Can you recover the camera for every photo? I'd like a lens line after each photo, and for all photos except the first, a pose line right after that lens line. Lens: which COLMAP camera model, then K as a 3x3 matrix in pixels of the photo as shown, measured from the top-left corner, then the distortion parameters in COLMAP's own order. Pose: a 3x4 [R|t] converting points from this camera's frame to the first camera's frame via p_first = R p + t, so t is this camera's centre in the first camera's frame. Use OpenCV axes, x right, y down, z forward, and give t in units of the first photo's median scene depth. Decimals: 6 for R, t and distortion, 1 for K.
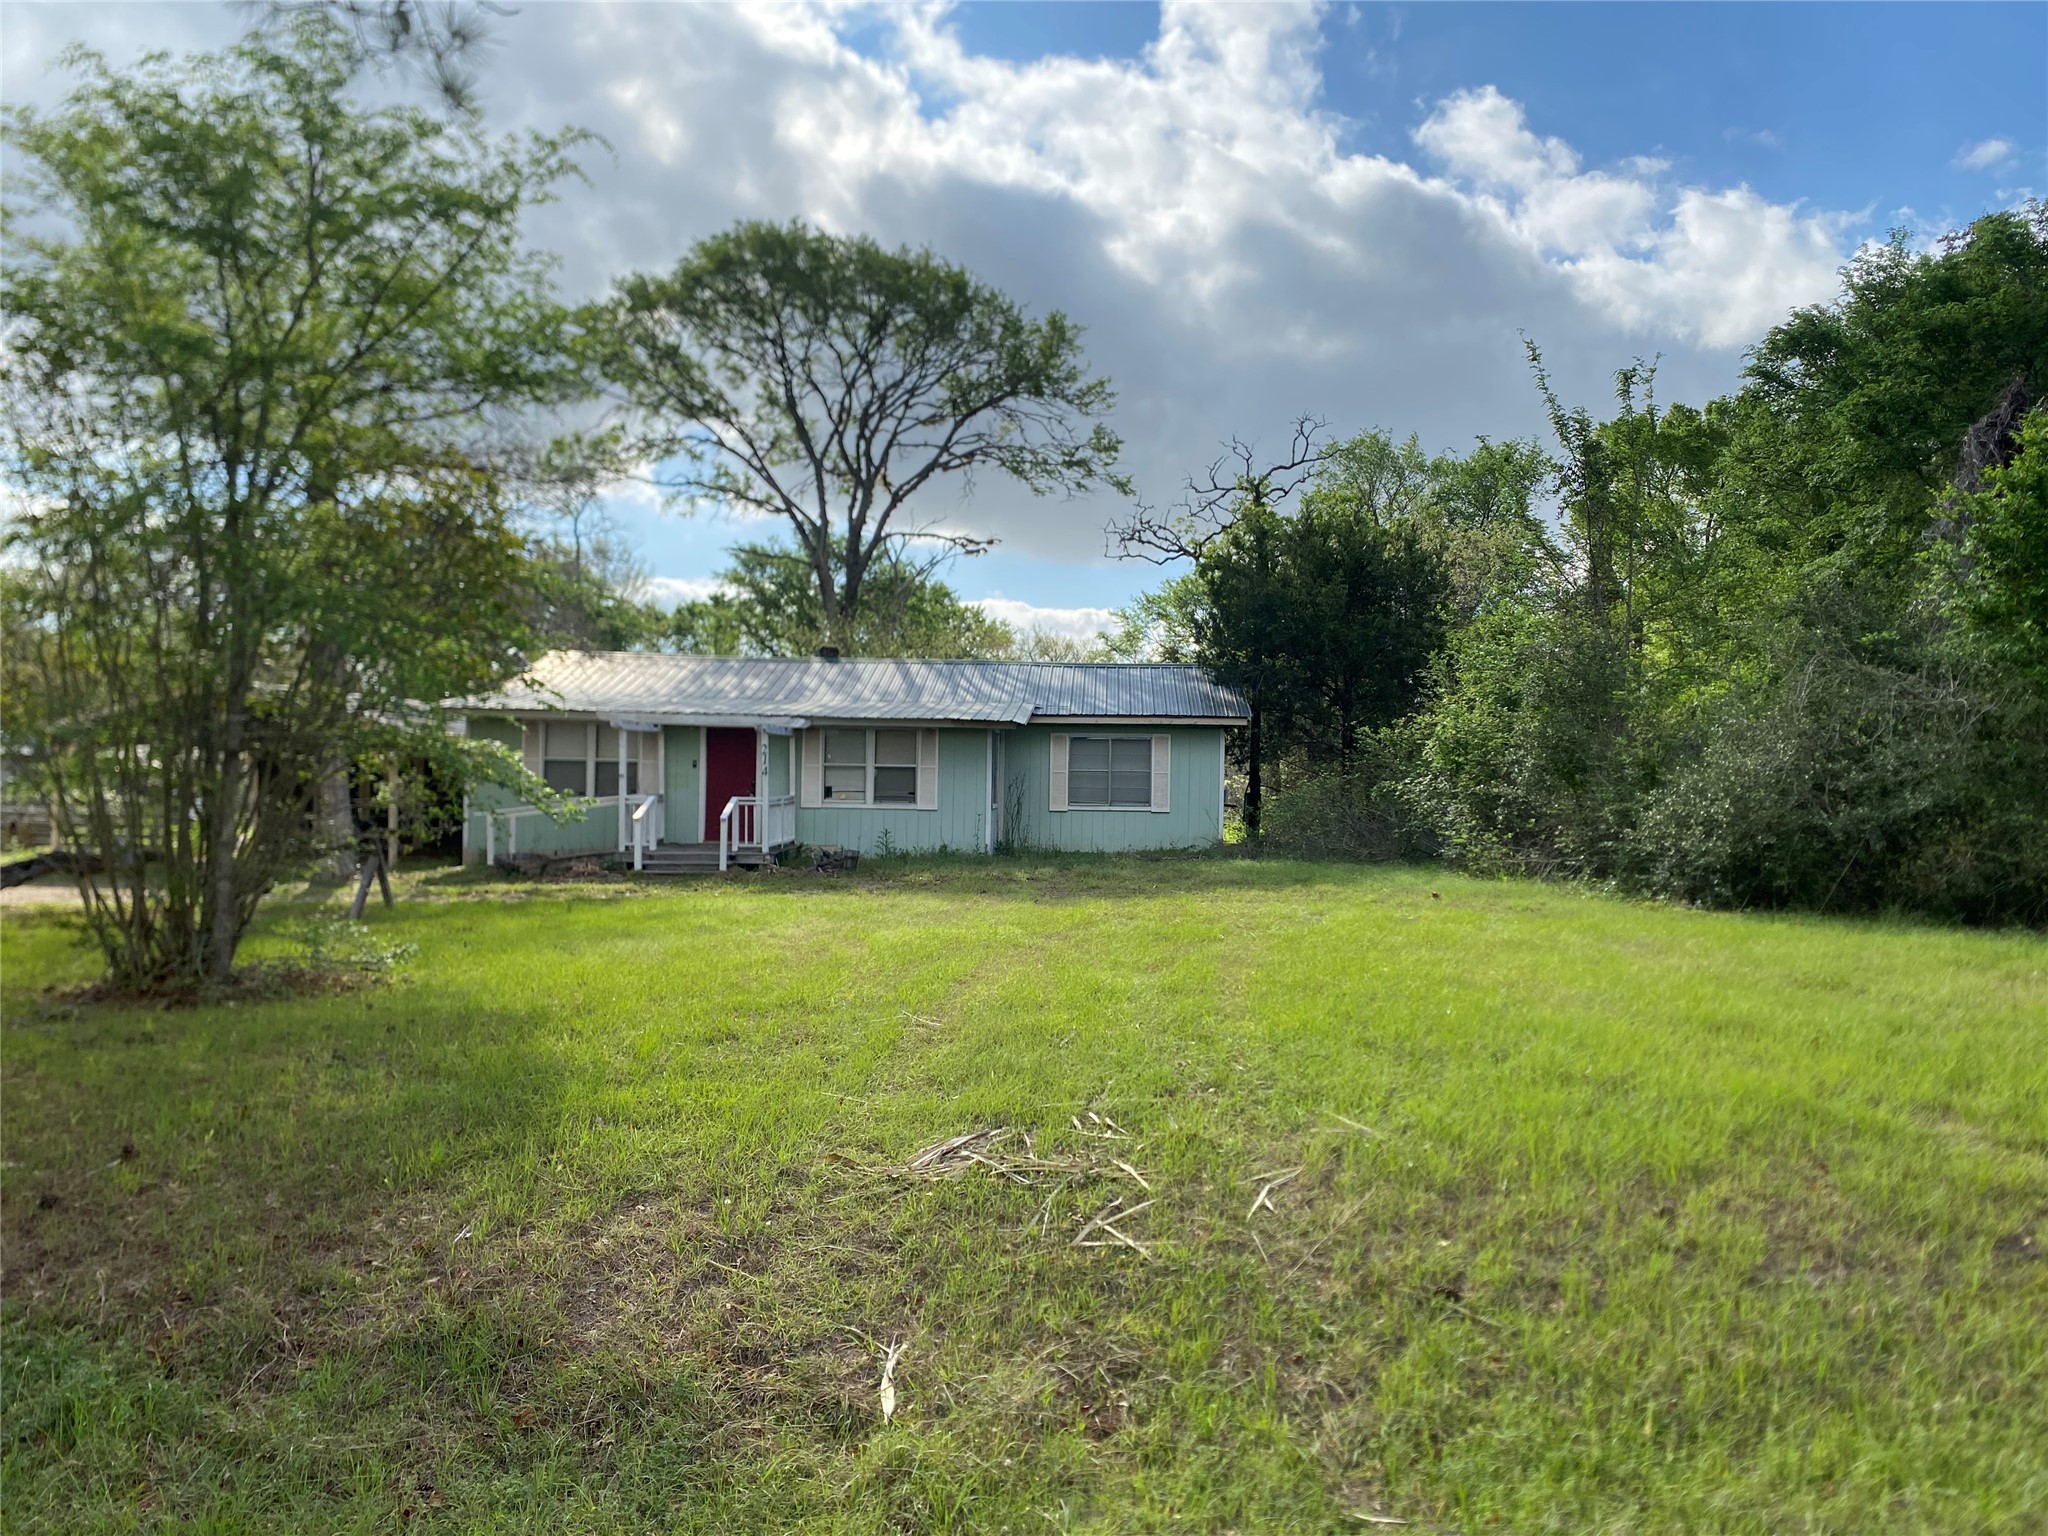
lens RADIAL K [[1554.8, 0, 1023.0], [0, 1554.8, 750.9], [0, 0, 1]] dist [0.005417, -0.008019]
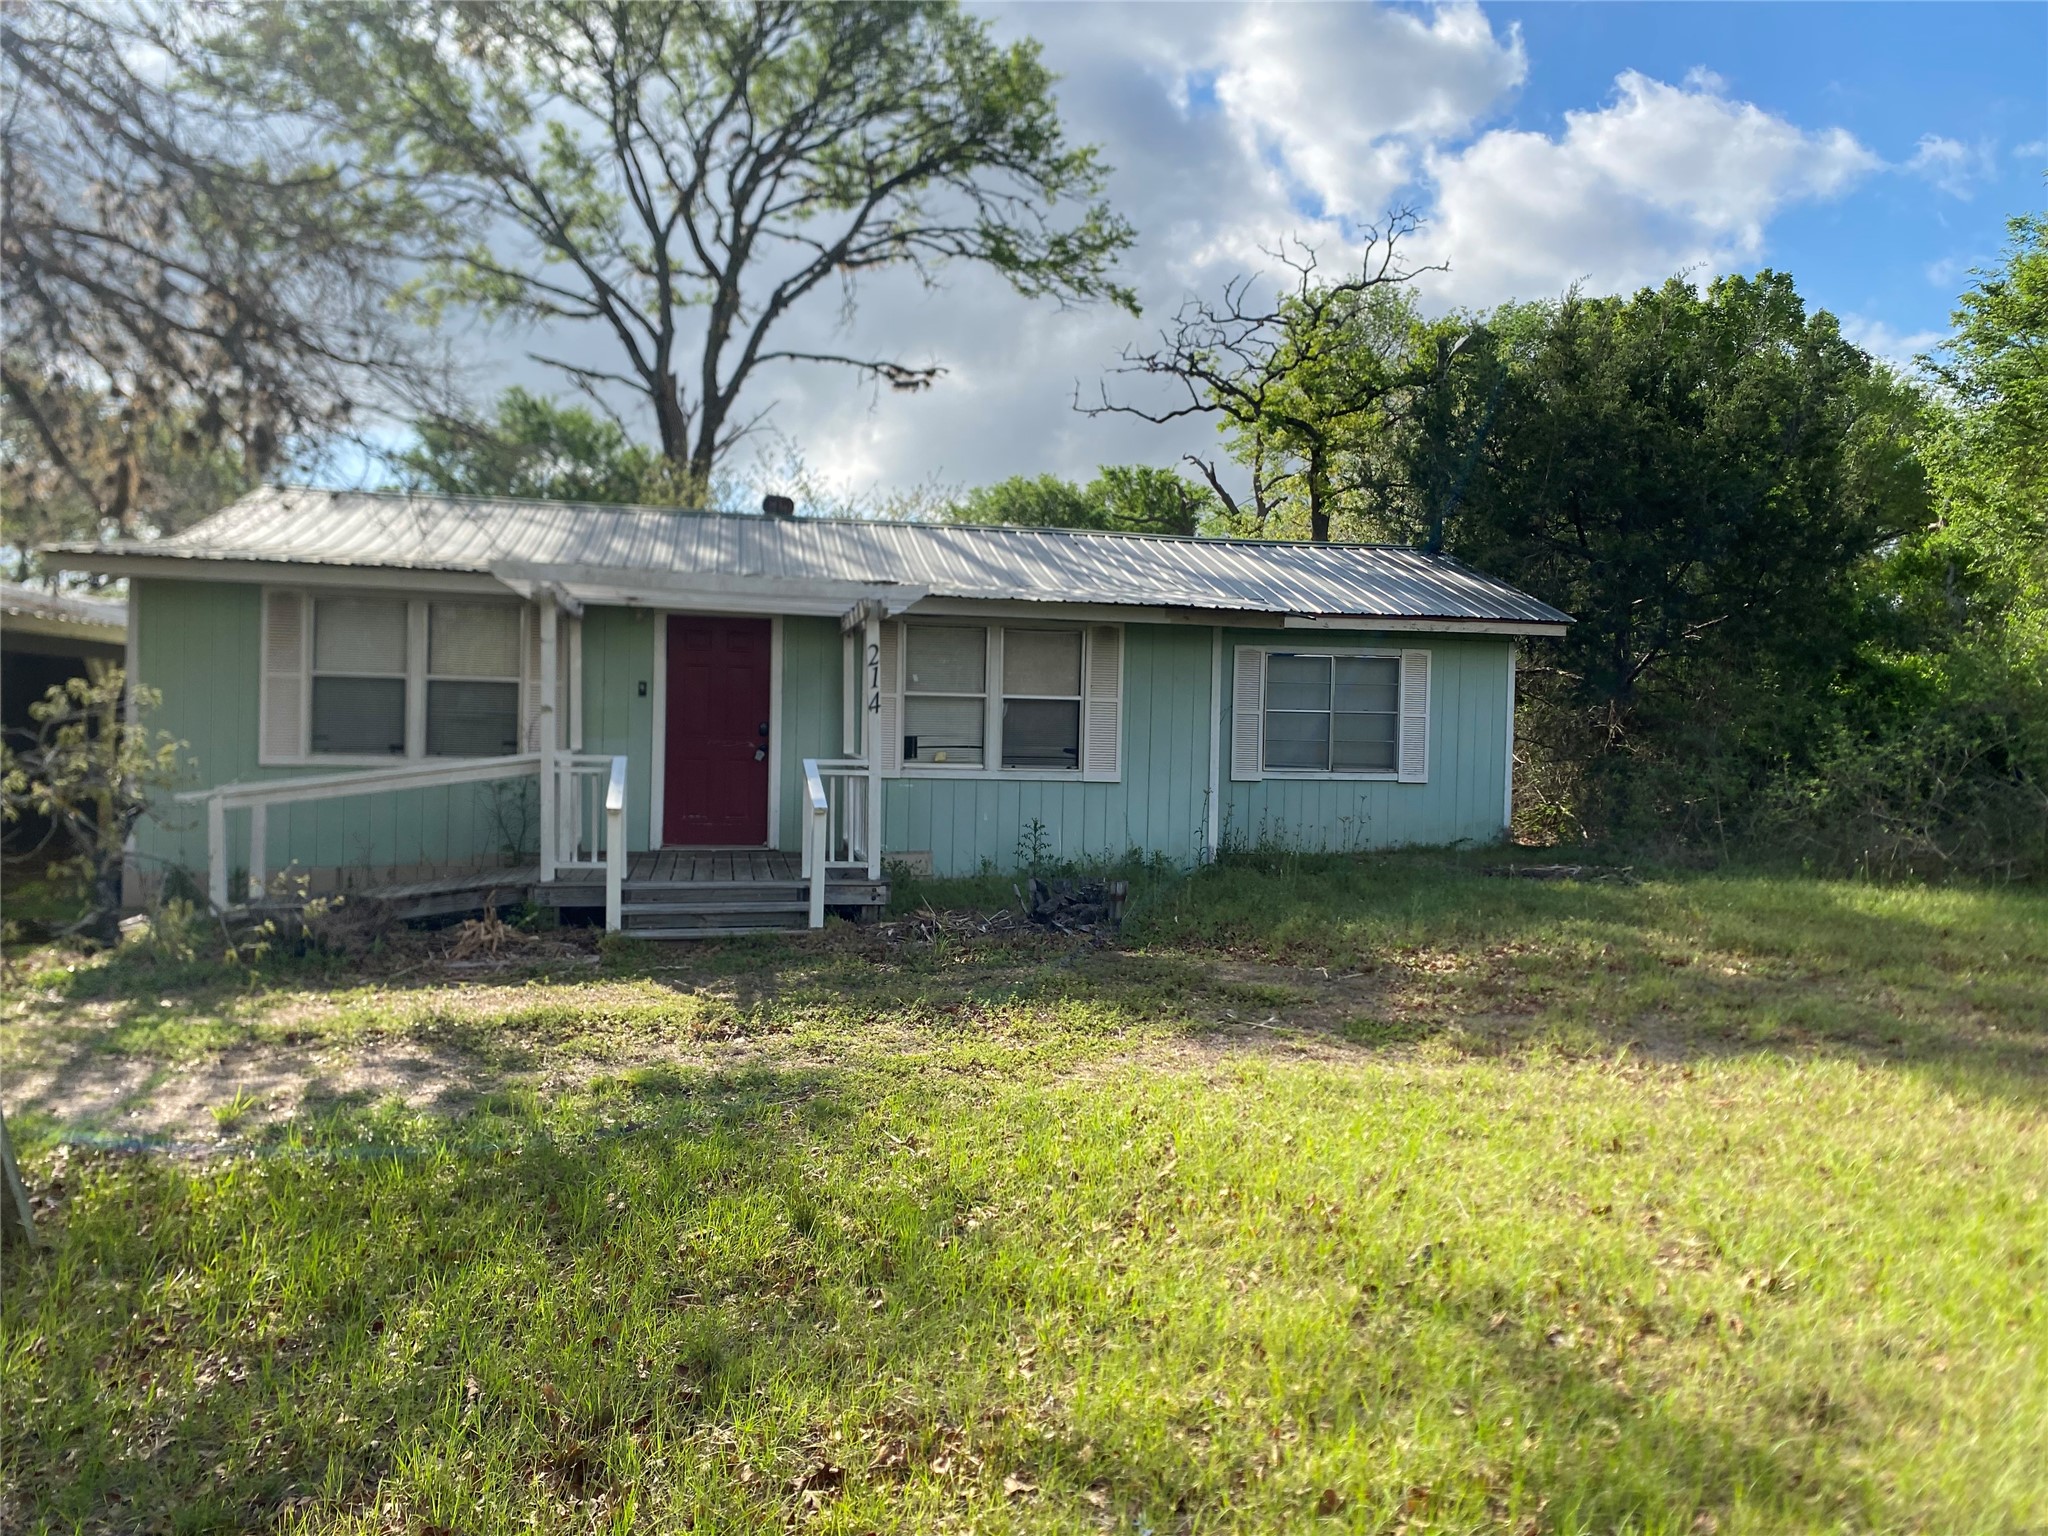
lens RADIAL K [[1554.8, 0, 1018.6], [0, 1554.8, 748.4], [0, 0, 1]] dist [0.005417, -0.008019]
pose [[0.974122, 0.006410, 0.225932, -0.192787], [-0.014638, 0.999288, 0.034760, 0.008007], [-0.225548, -0.037168, 0.973523, 0.460711]]
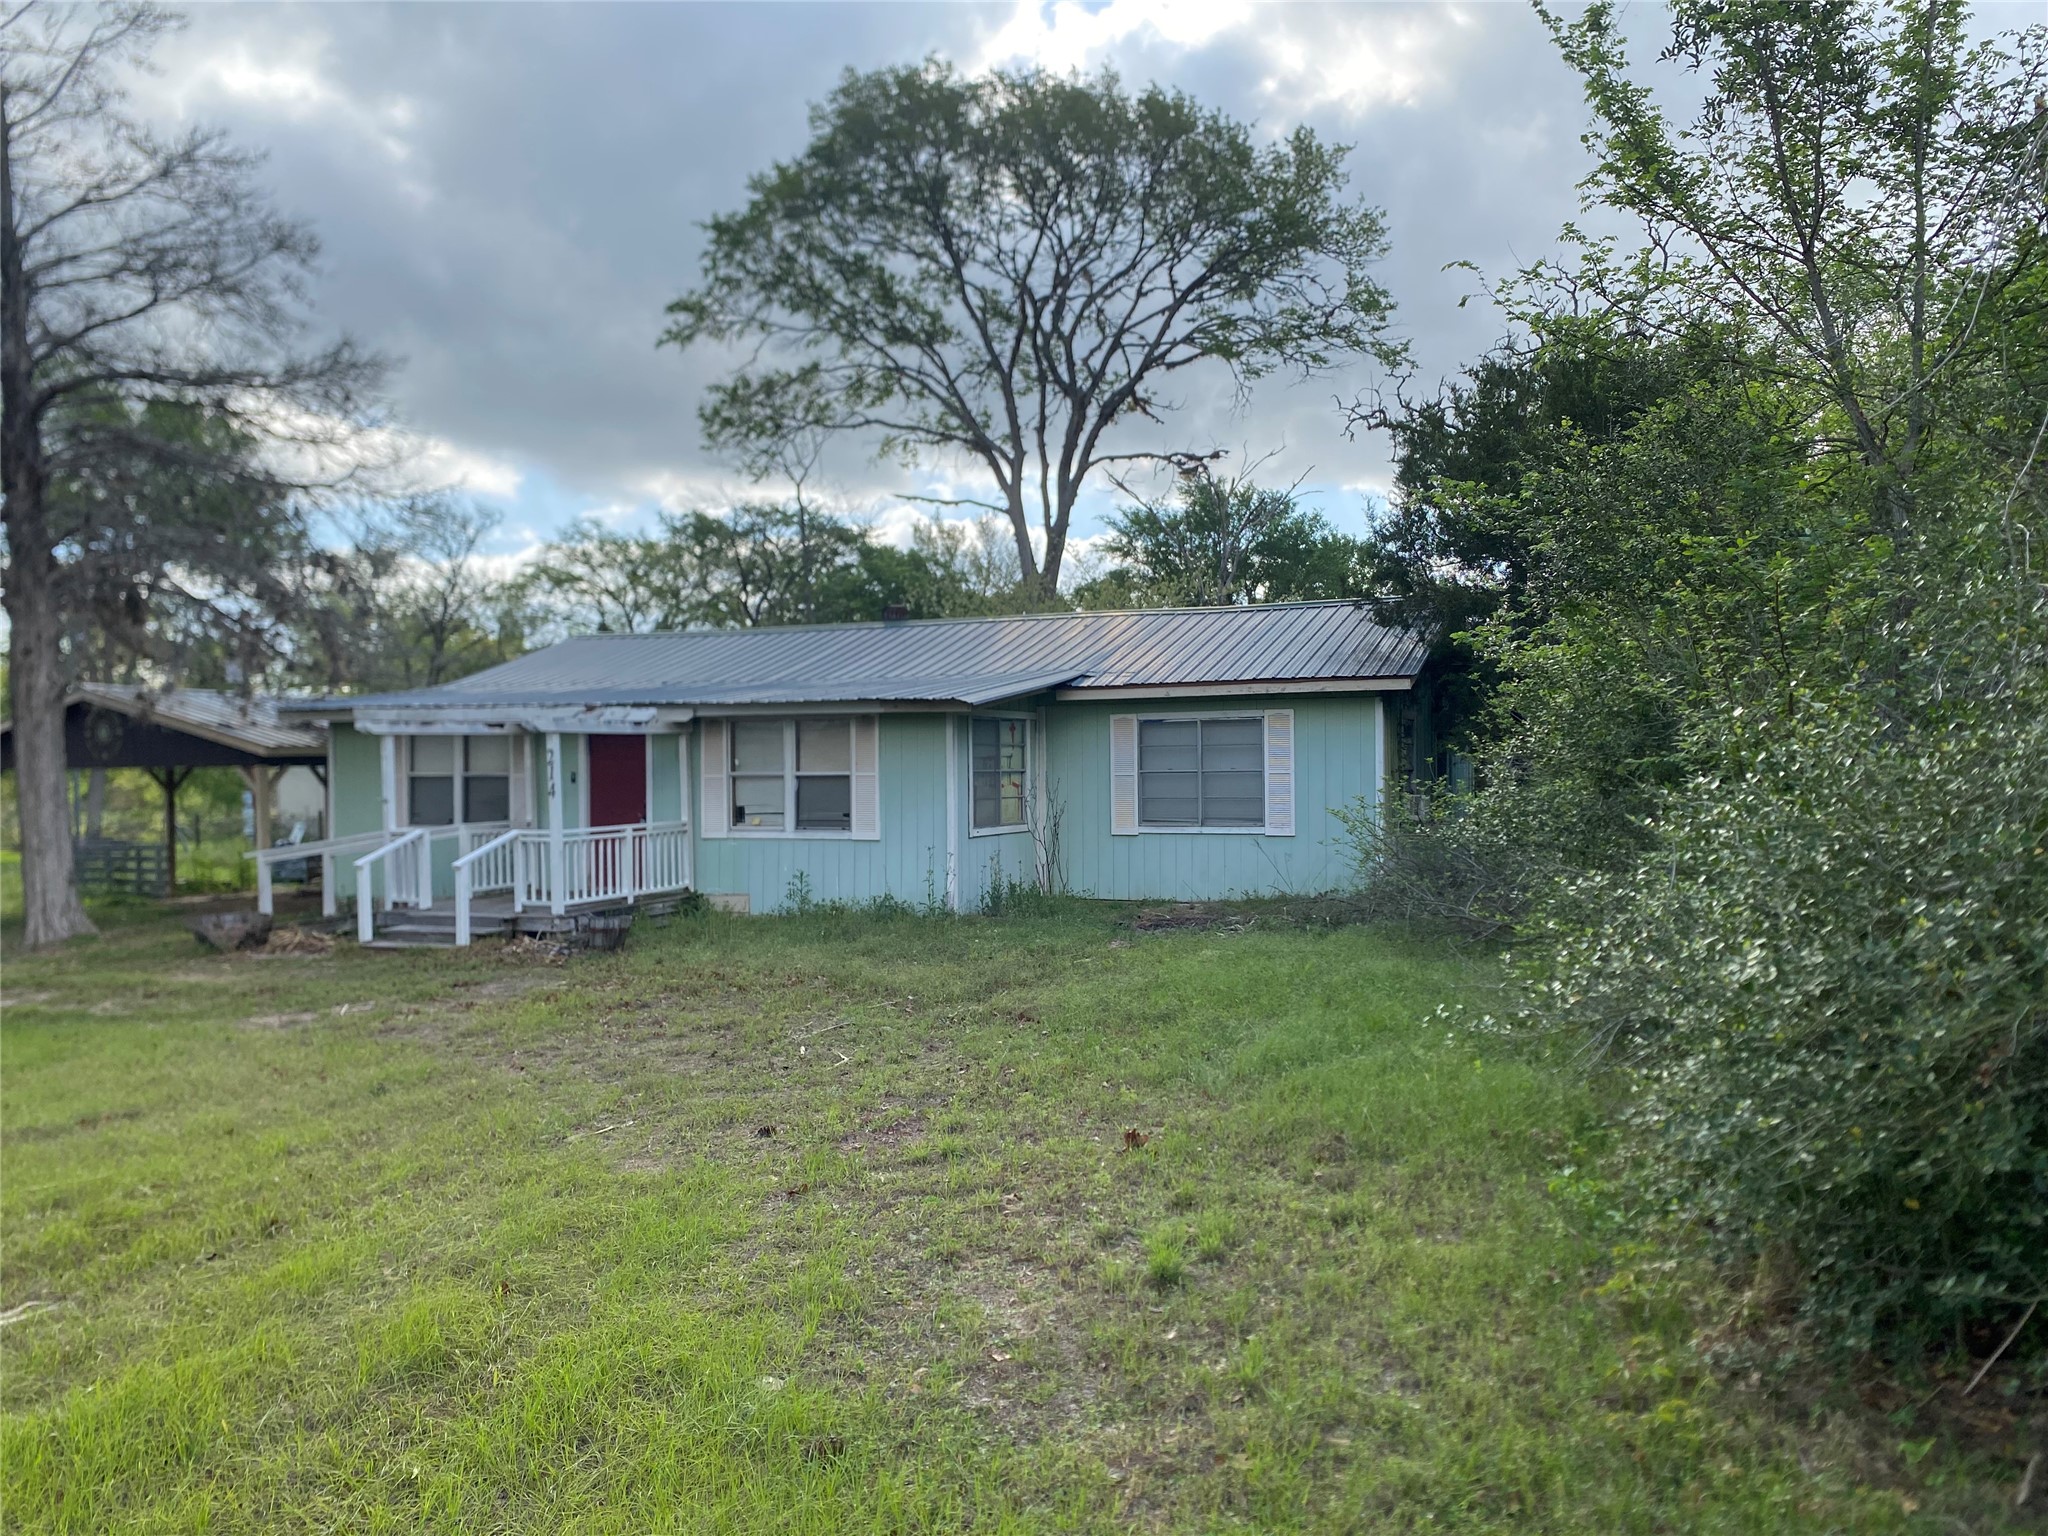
lens RADIAL K [[1554.8, 0, 1019.5], [0, 1554.8, 782.0], [0, 0, 1]] dist [0.005417, -0.008019]
pose [[0.935280, -0.021052, -0.353283, 0.211156], [0.031306, 0.999237, 0.023334, 0.000337], [0.352522, -0.032884, 0.935225, 0.387043]]
